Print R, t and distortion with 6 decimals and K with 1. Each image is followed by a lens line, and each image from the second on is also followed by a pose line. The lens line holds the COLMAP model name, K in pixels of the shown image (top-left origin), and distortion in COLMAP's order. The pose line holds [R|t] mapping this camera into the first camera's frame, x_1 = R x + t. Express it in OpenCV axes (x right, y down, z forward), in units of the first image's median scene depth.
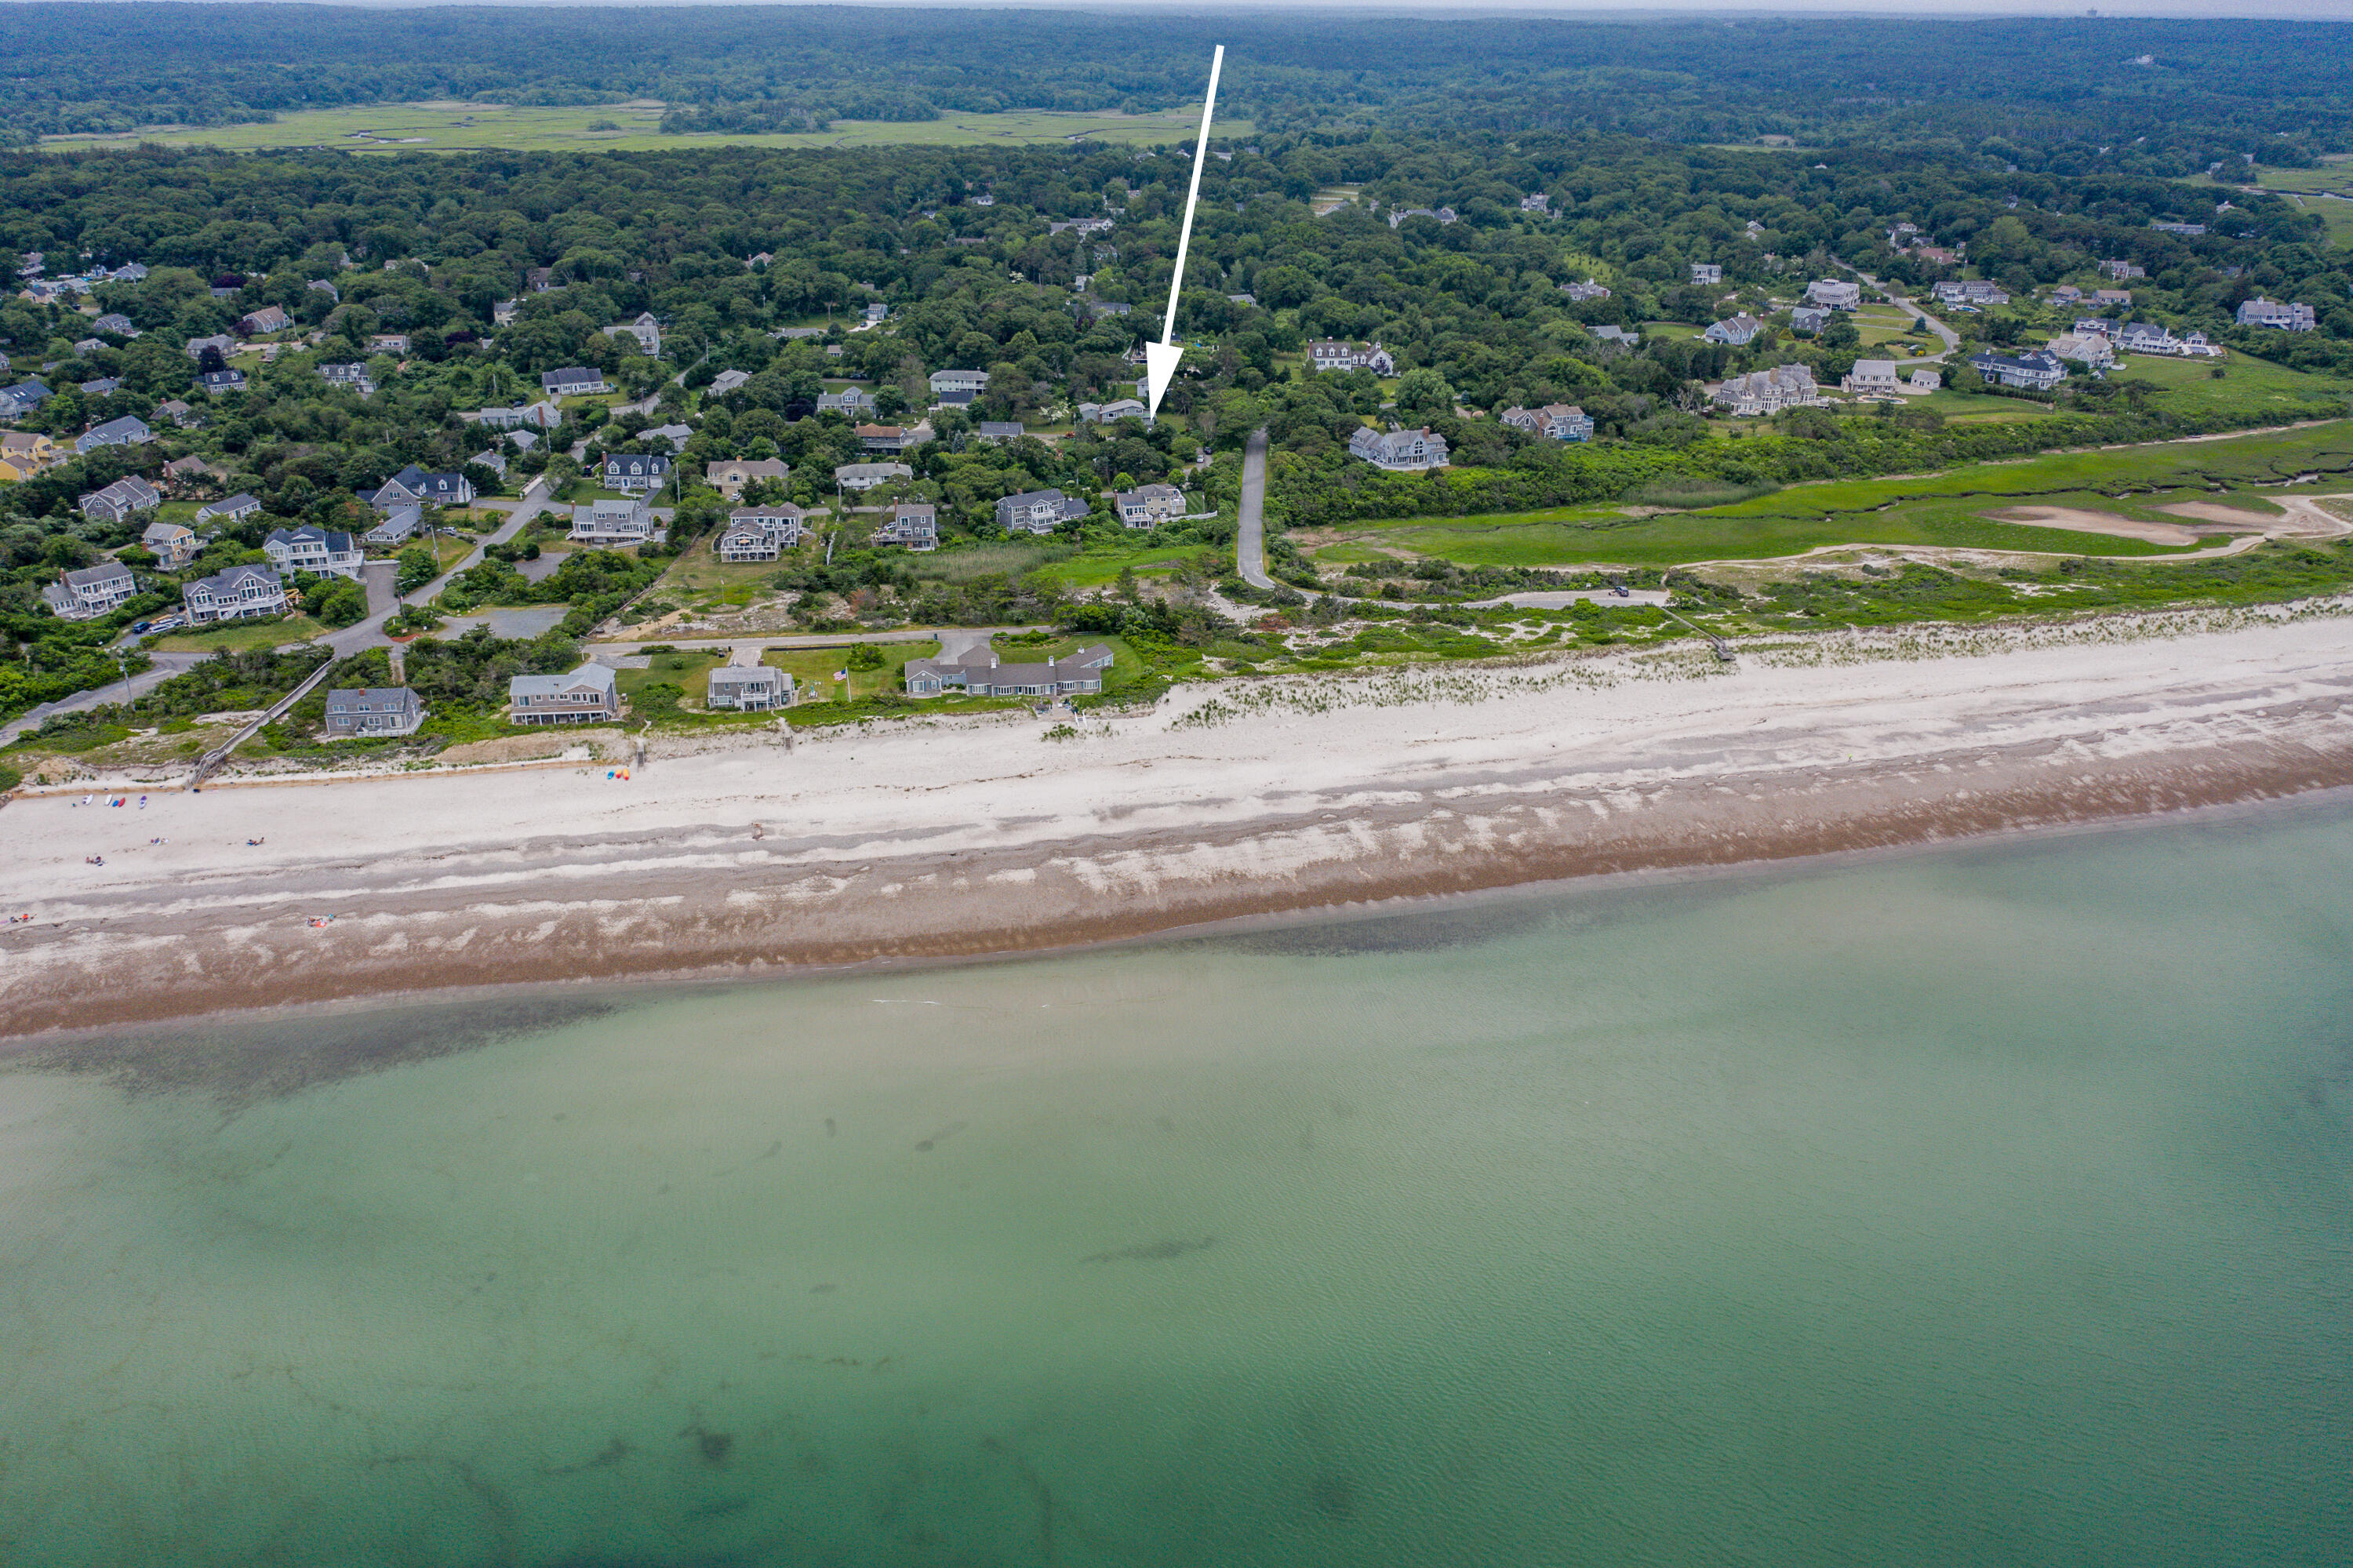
lens RADIAL K [[1932.6, 0, 1178.6], [0, 1932.6, 779.7], [0, 0, 1]] dist [-0.016983, 0.012910]
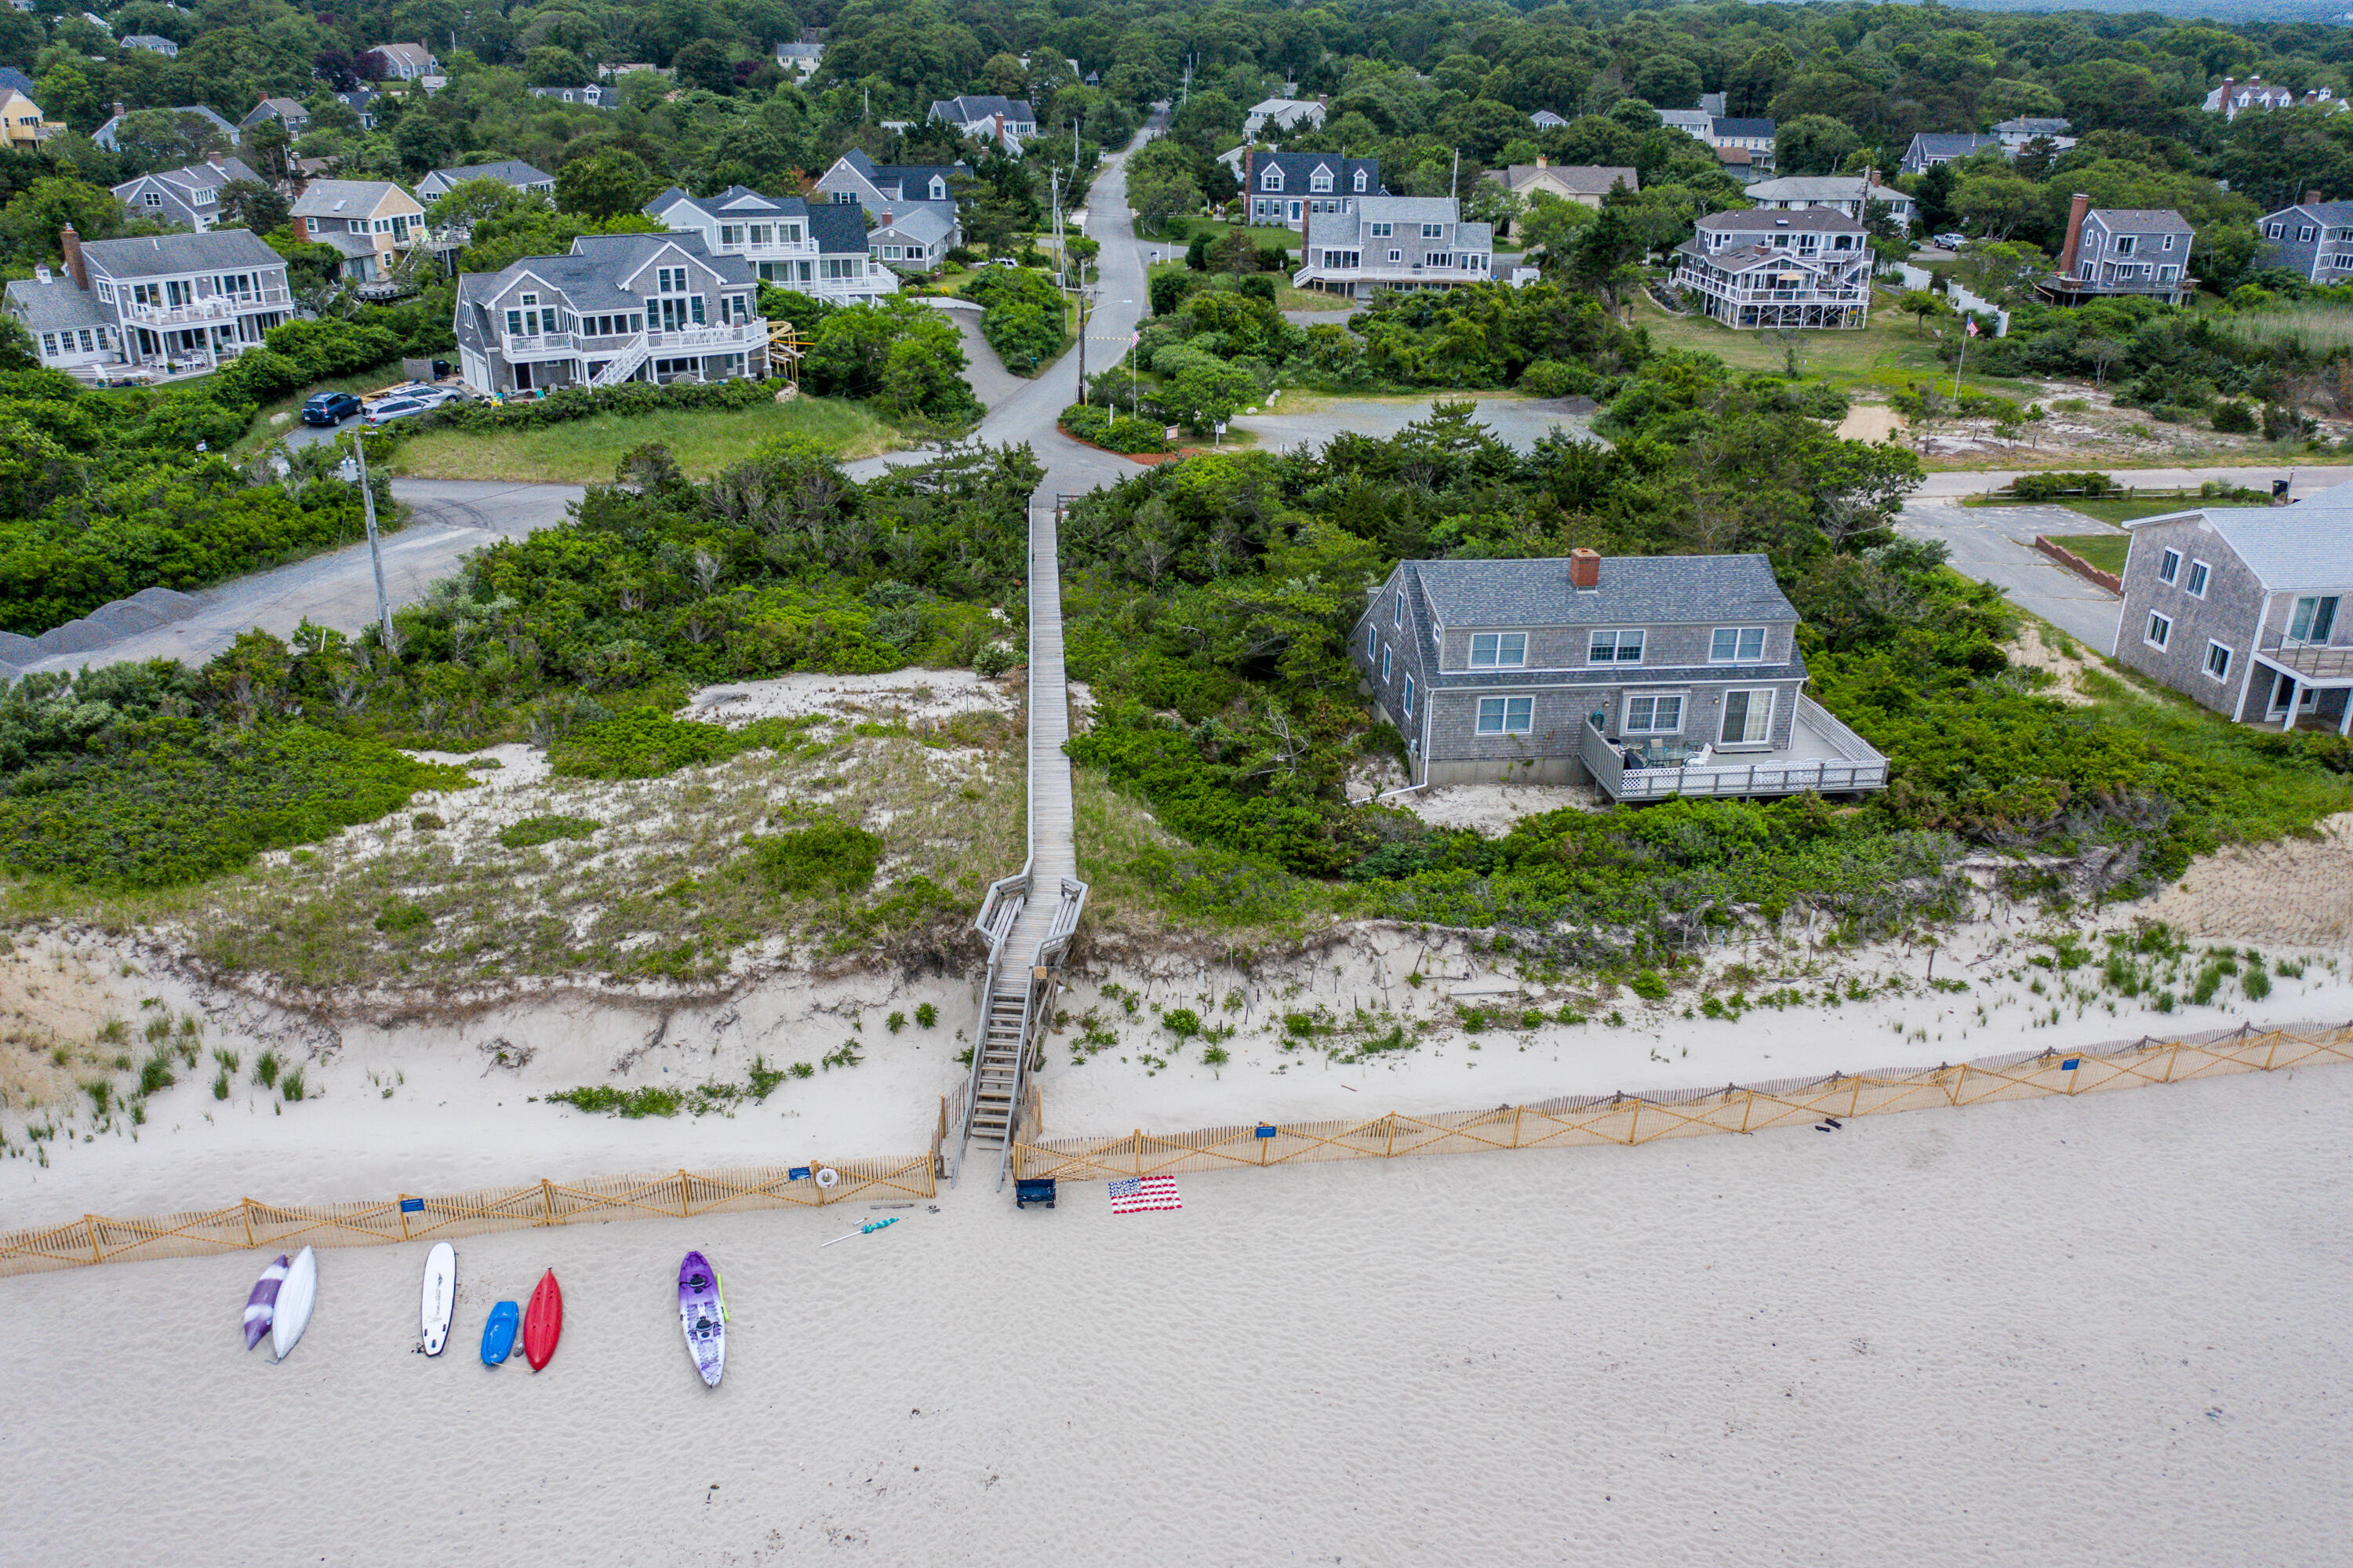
lens RADIAL K [[1932.6, 0, 1174.3], [0, 1932.6, 785.1], [0, 0, 1]] dist [-0.016983, 0.012910]
pose [[0.999999, 0.001569, 0.000553, -0.428871], [-0.001567, 0.999989, -0.004403, -0.020297], [-0.000560, 0.004402, 0.999990, 0.736388]]
